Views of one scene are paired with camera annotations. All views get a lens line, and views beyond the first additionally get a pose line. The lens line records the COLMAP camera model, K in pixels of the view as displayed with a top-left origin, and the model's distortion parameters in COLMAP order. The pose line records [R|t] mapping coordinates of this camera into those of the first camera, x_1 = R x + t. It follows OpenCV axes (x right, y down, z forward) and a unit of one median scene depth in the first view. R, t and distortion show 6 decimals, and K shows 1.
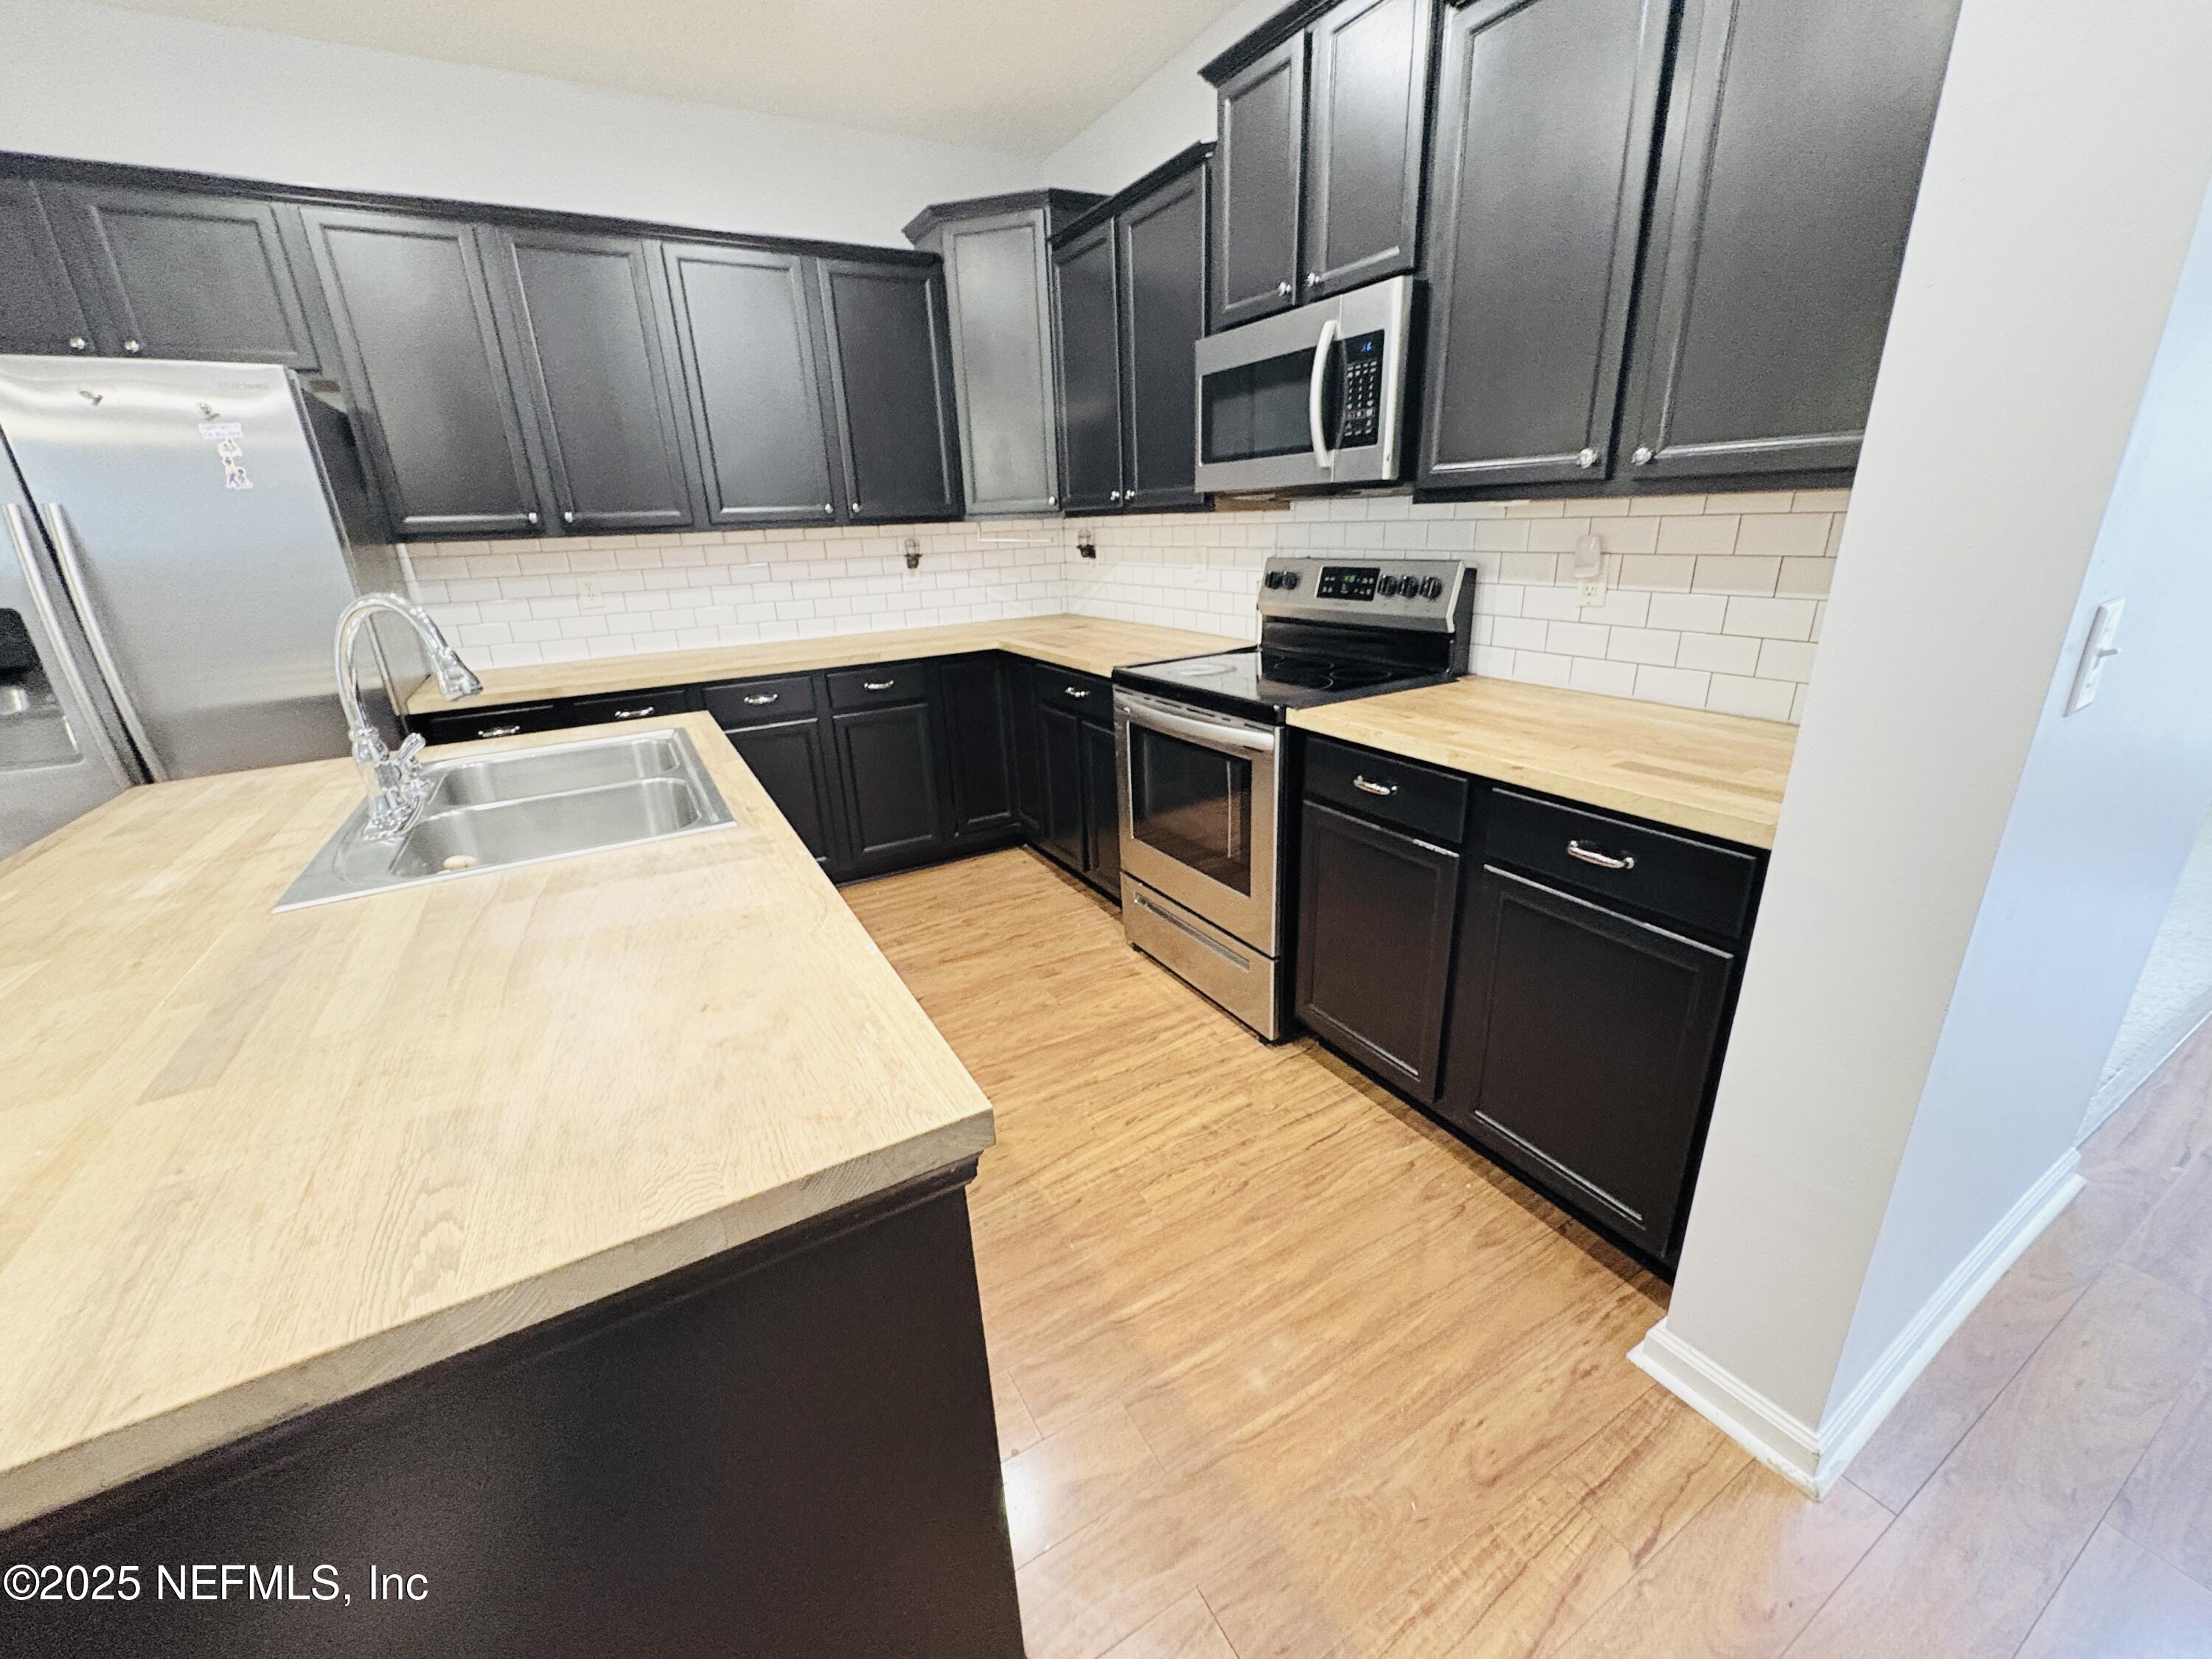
lens RADIAL K [[887.5, 0, 1103.7], [0, 887.5, 850.1], [0, 0, 1]] dist [-0.001068, 0.000291]
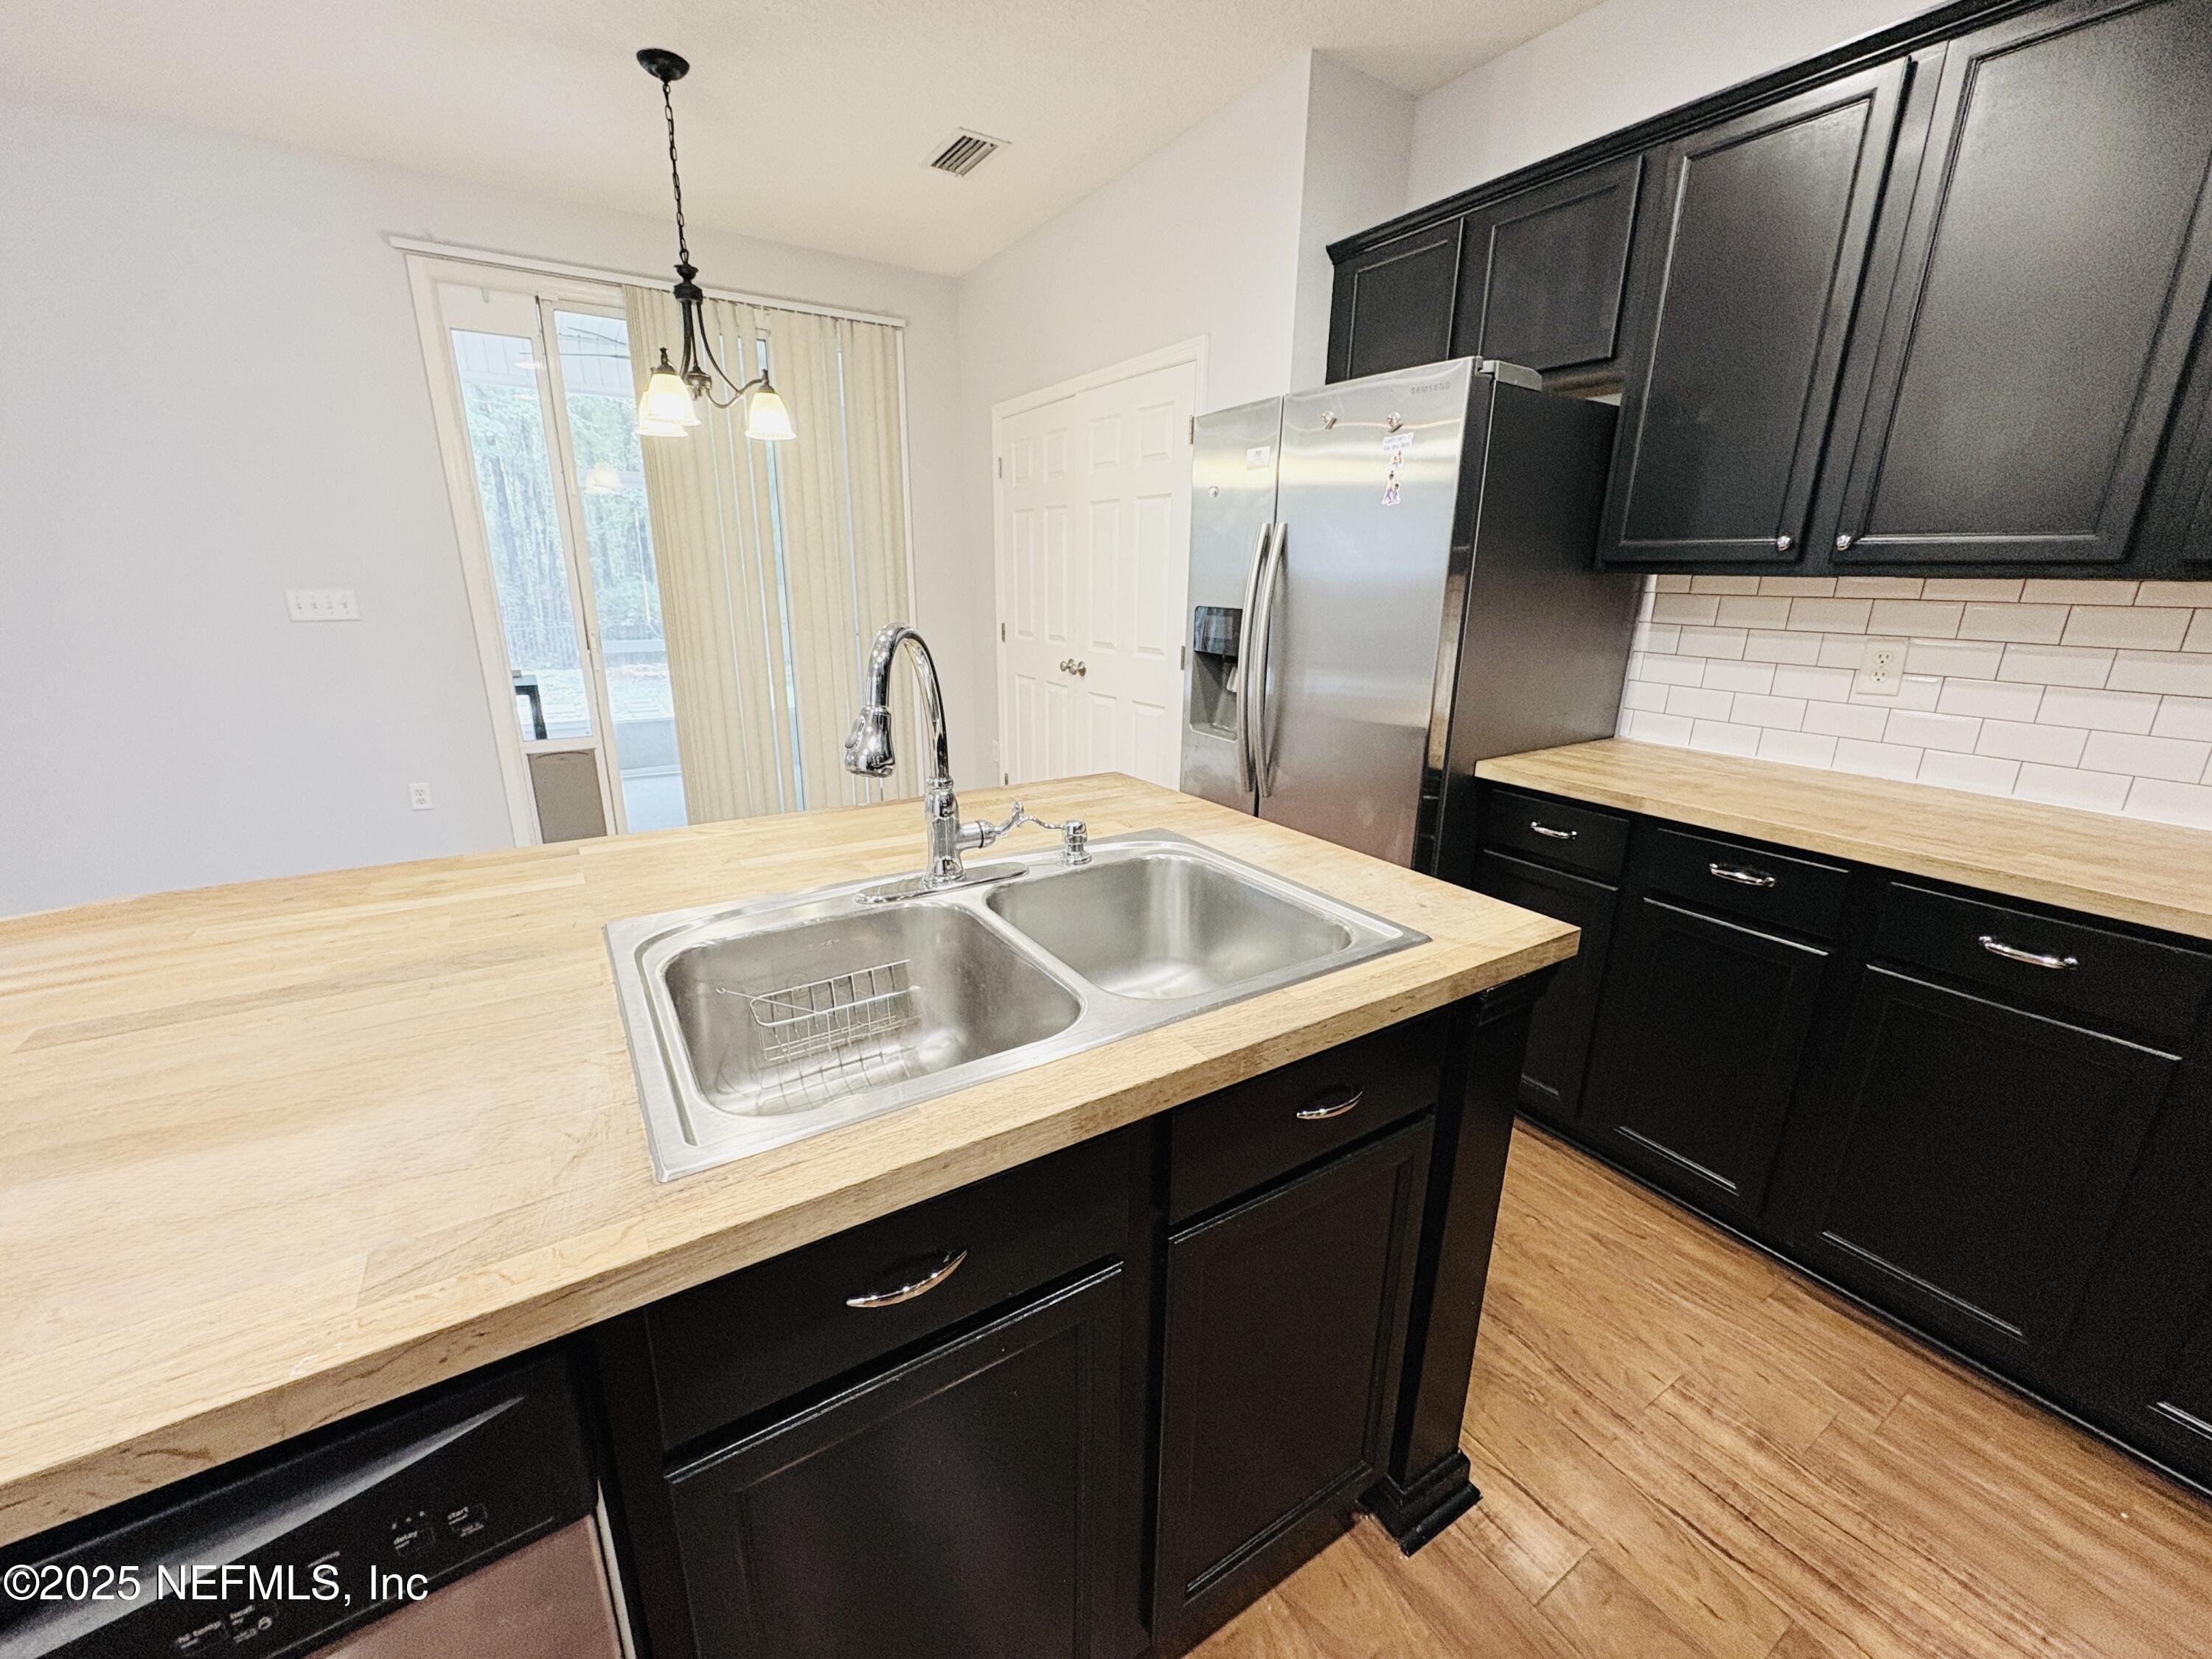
lens RADIAL K [[882.2, 0, 1103.1], [0, 882.2, 829.2], [0, 0, 1]] dist [0.001453, -0.000108]
pose [[0.053601, 0.327660, -0.943274, -0.011303], [-0.368239, 0.884541, 0.286333, -0.247856], [0.928185, 0.332002, 0.168069, 0.643395]]
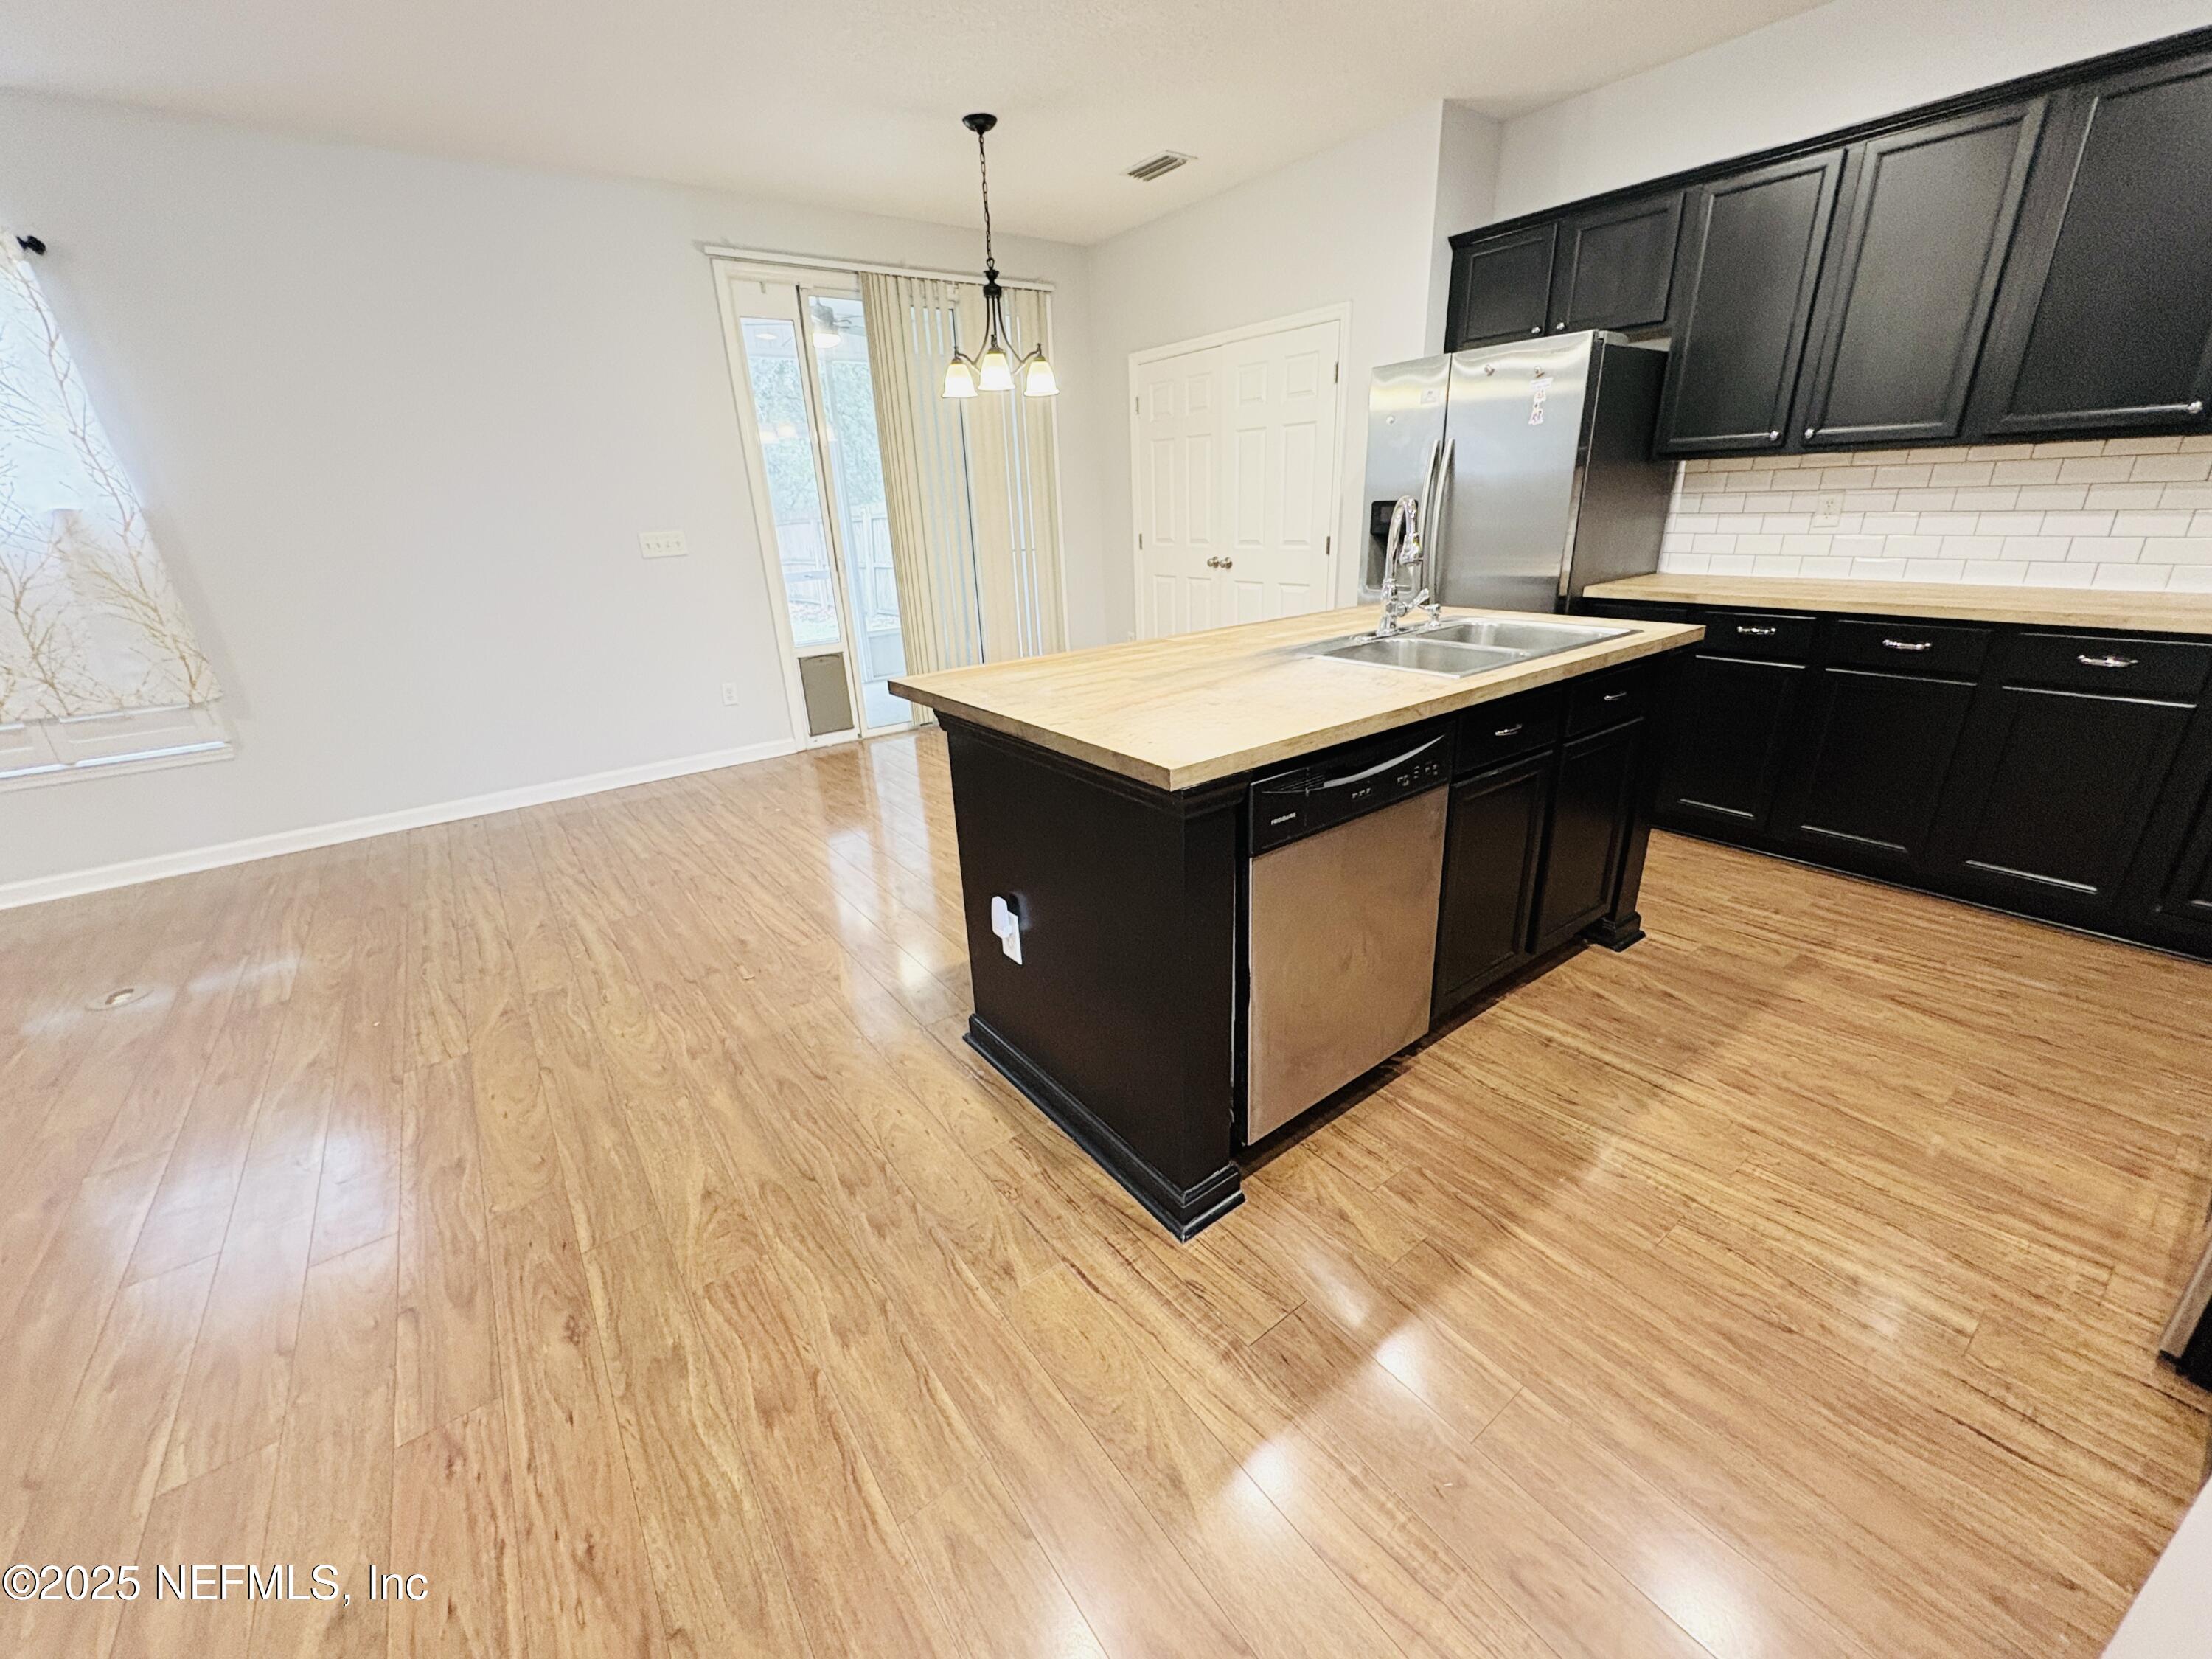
lens RADIAL K [[882.2, 0, 1103.1], [0, 882.2, 829.2], [0, 0, 1]] dist [0.001453, -0.000108]
pose [[0.127596, 0.390780, -0.911597, 0.520623], [-0.319944, 0.886193, 0.335108, -0.065295], [0.938805, 0.248902, 0.238103, 0.126589]]
